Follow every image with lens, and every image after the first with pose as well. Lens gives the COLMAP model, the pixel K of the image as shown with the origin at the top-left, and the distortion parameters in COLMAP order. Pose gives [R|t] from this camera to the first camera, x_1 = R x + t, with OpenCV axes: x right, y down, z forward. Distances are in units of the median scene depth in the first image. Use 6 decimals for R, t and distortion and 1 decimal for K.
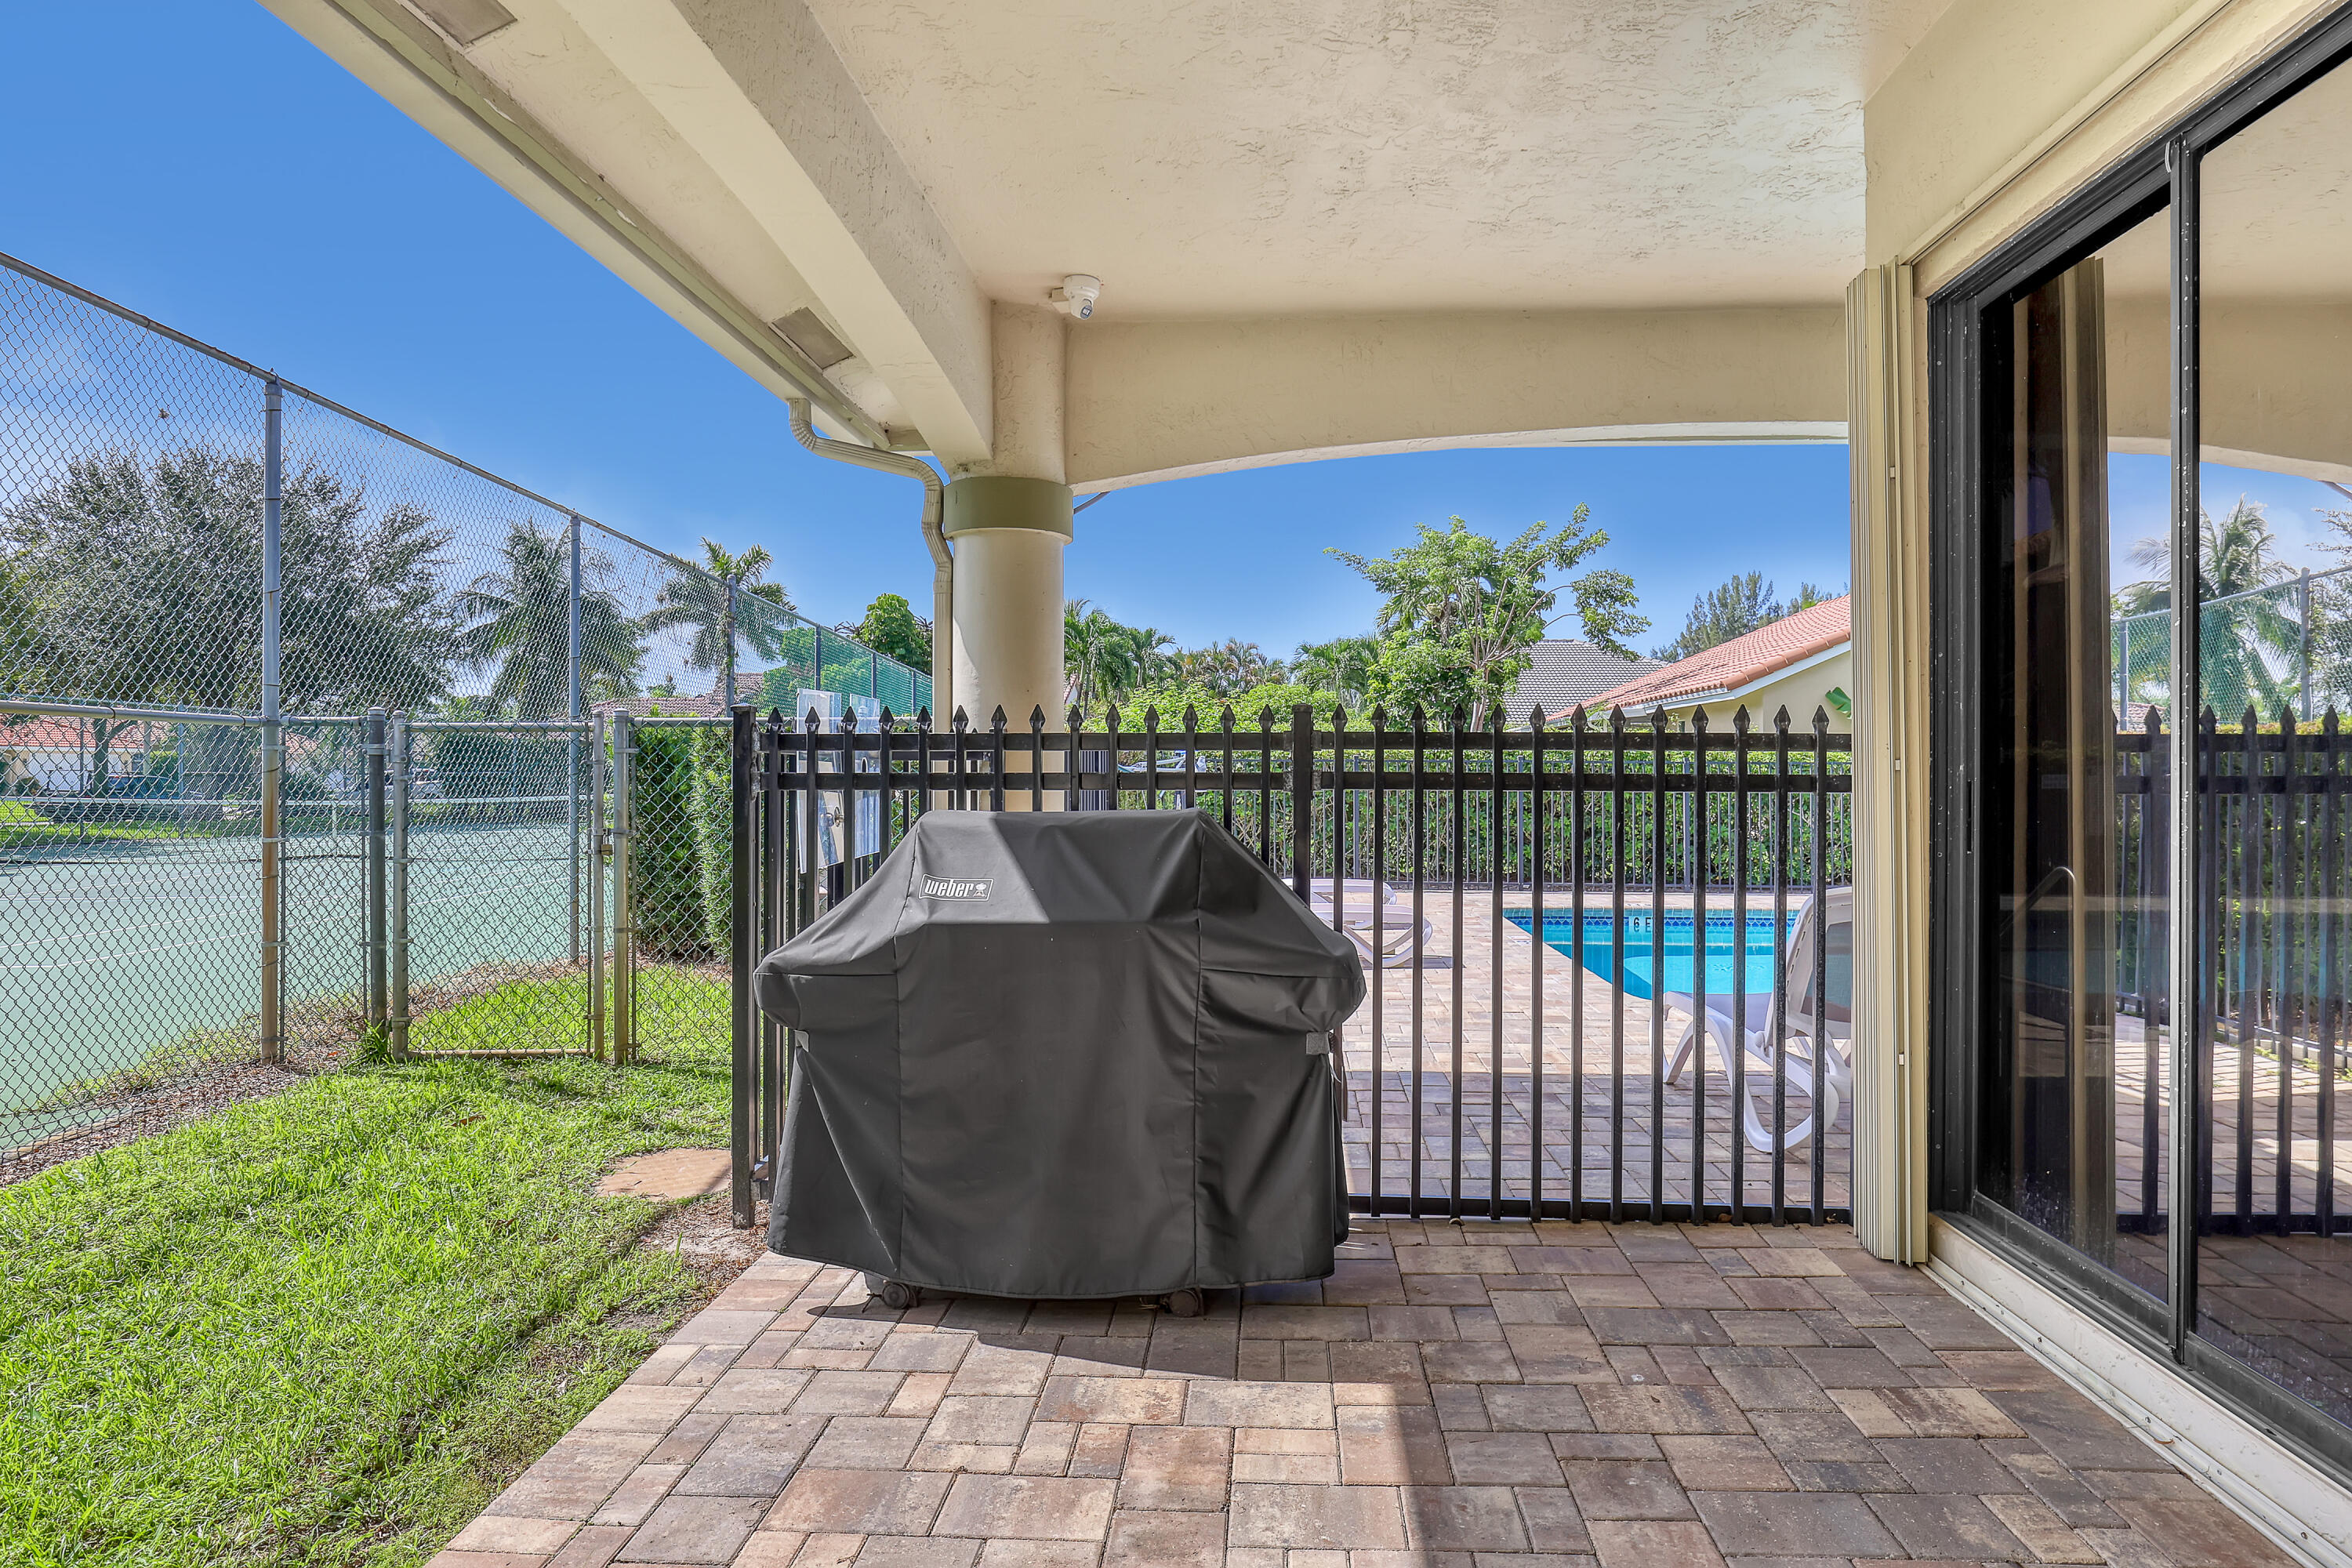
lens RADIAL K [[1116.0, 0, 1183.6], [0, 1116.0, 789.3], [0, 0, 1]] dist [-0.027619, 0.000842]
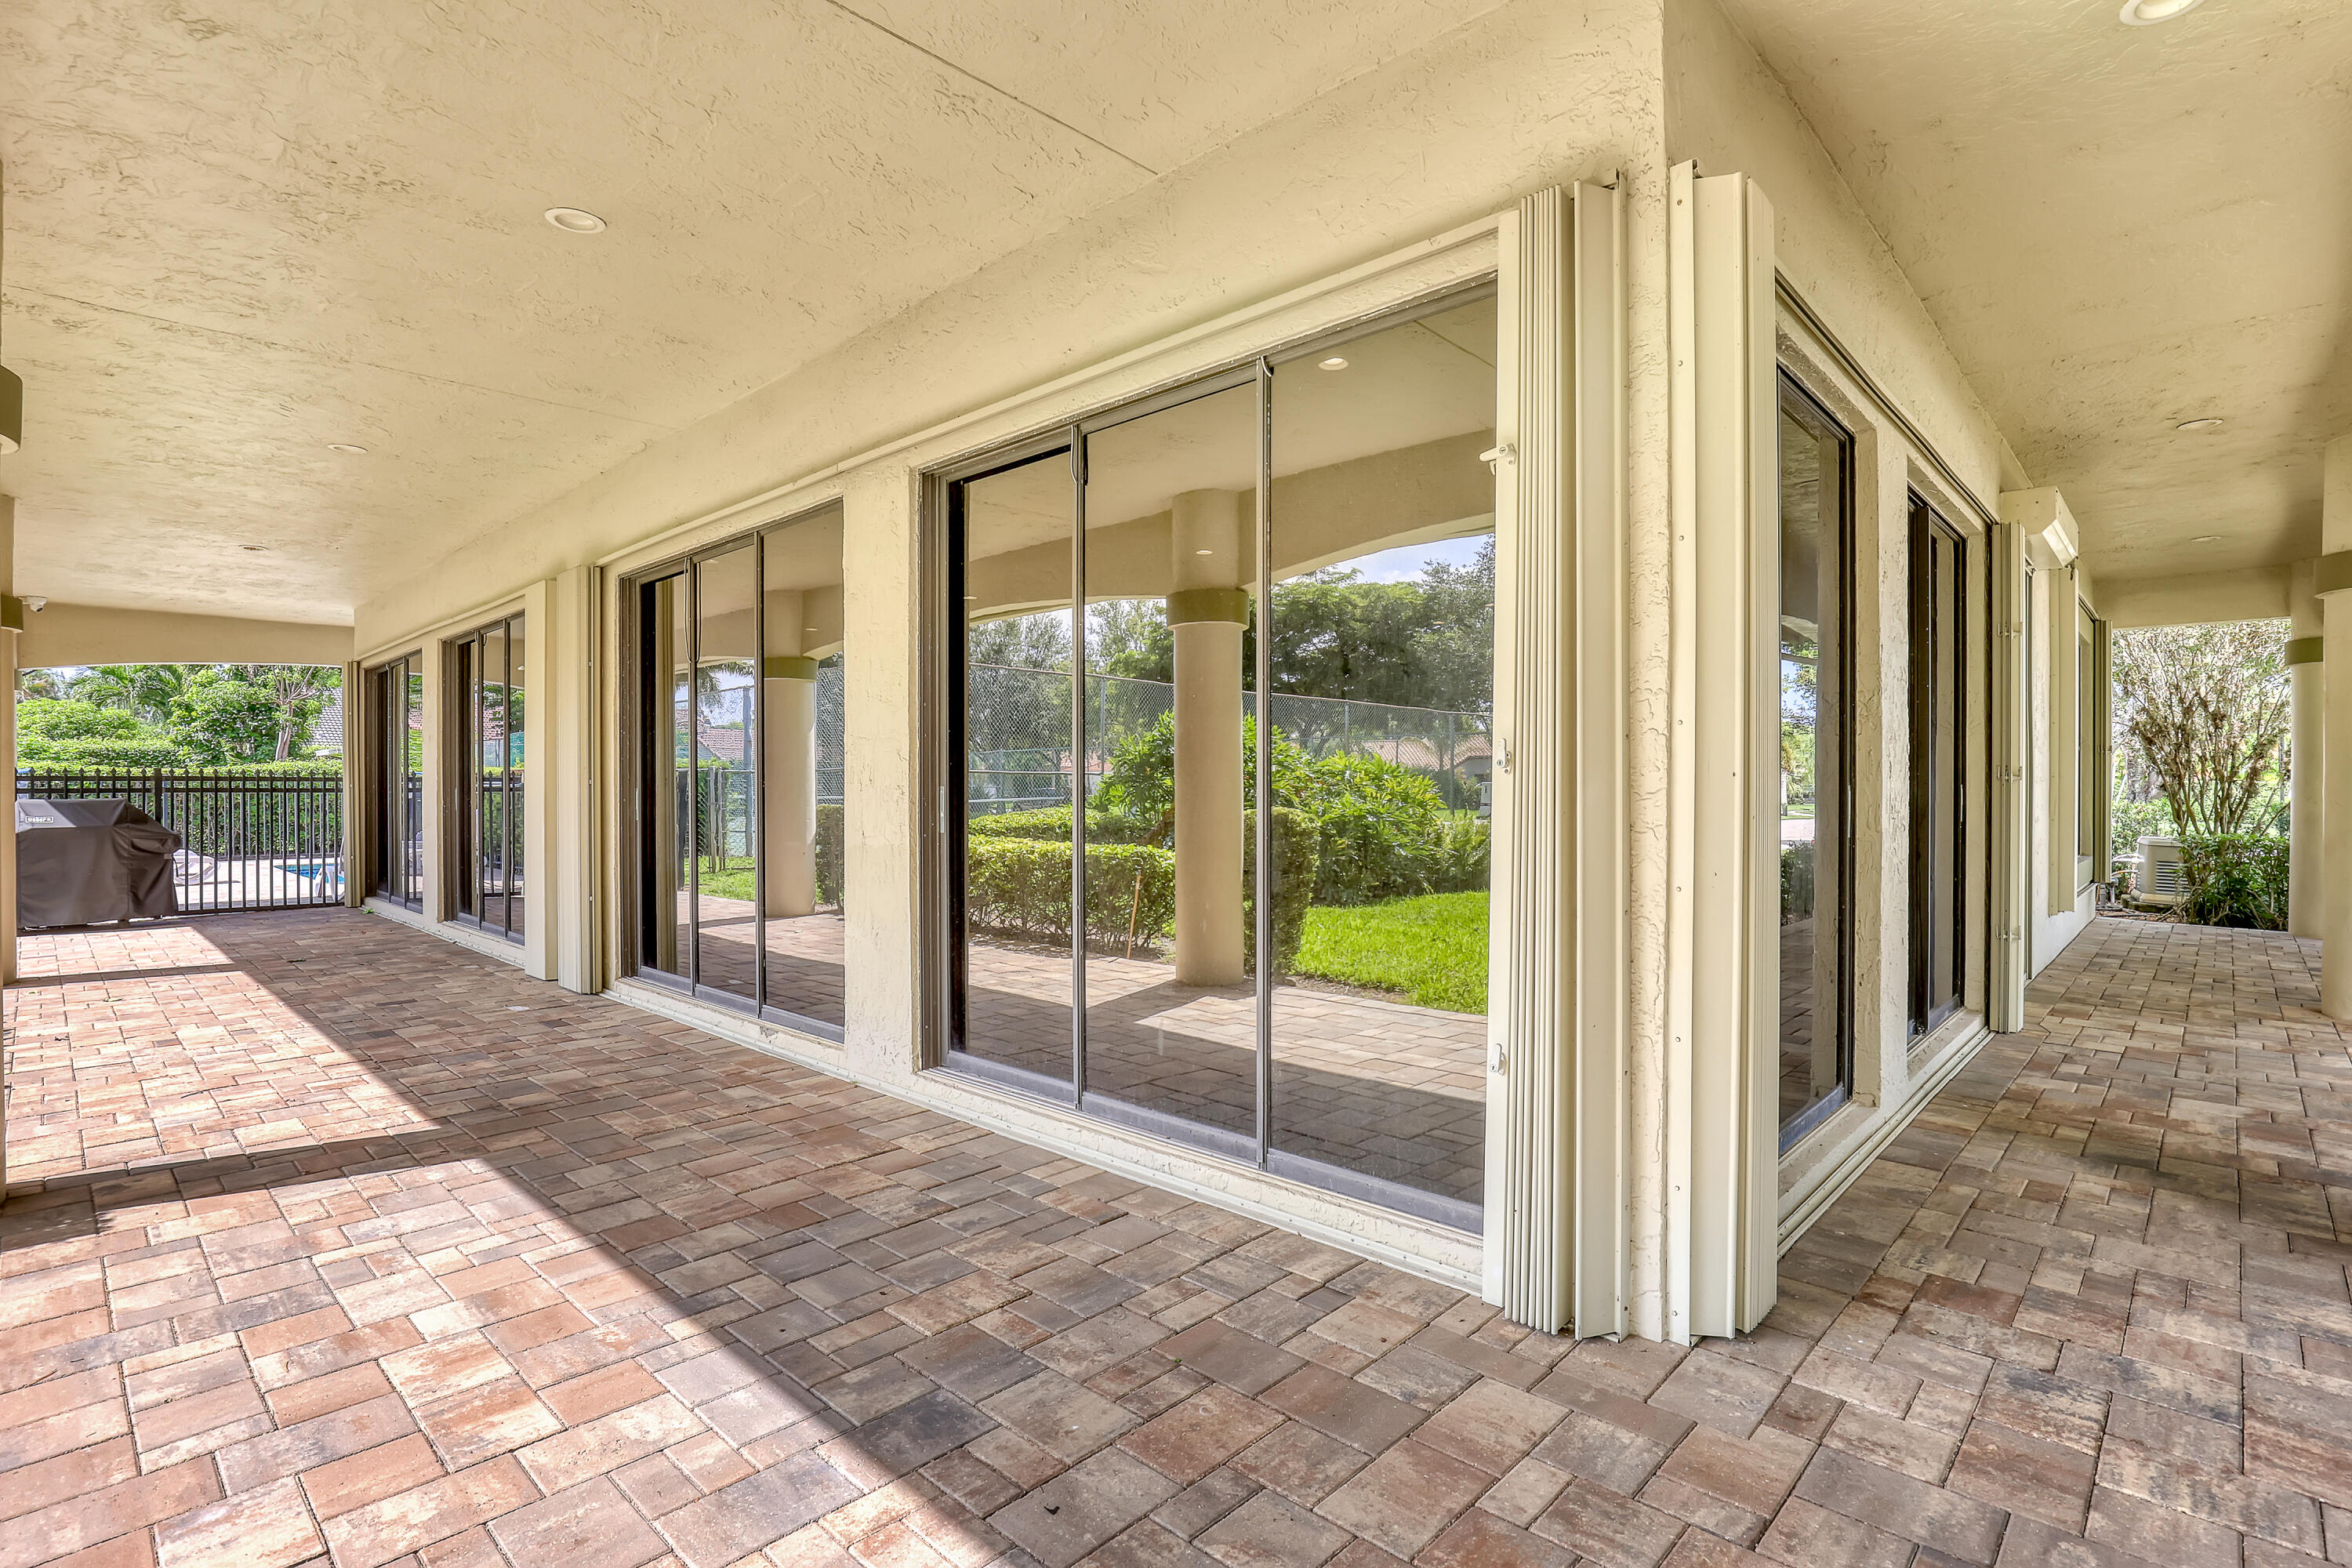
lens RADIAL K [[1116.0, 0, 1183.6], [0, 1116.0, 789.3], [0, 0, 1]] dist [-0.027619, 0.000842]
pose [[0.608849, -0.006965, 0.793255, -0.637743], [0.016008, 0.999866, -0.003507, 0.052047], [-0.793124, 0.014834, 0.608879, -3.584929]]
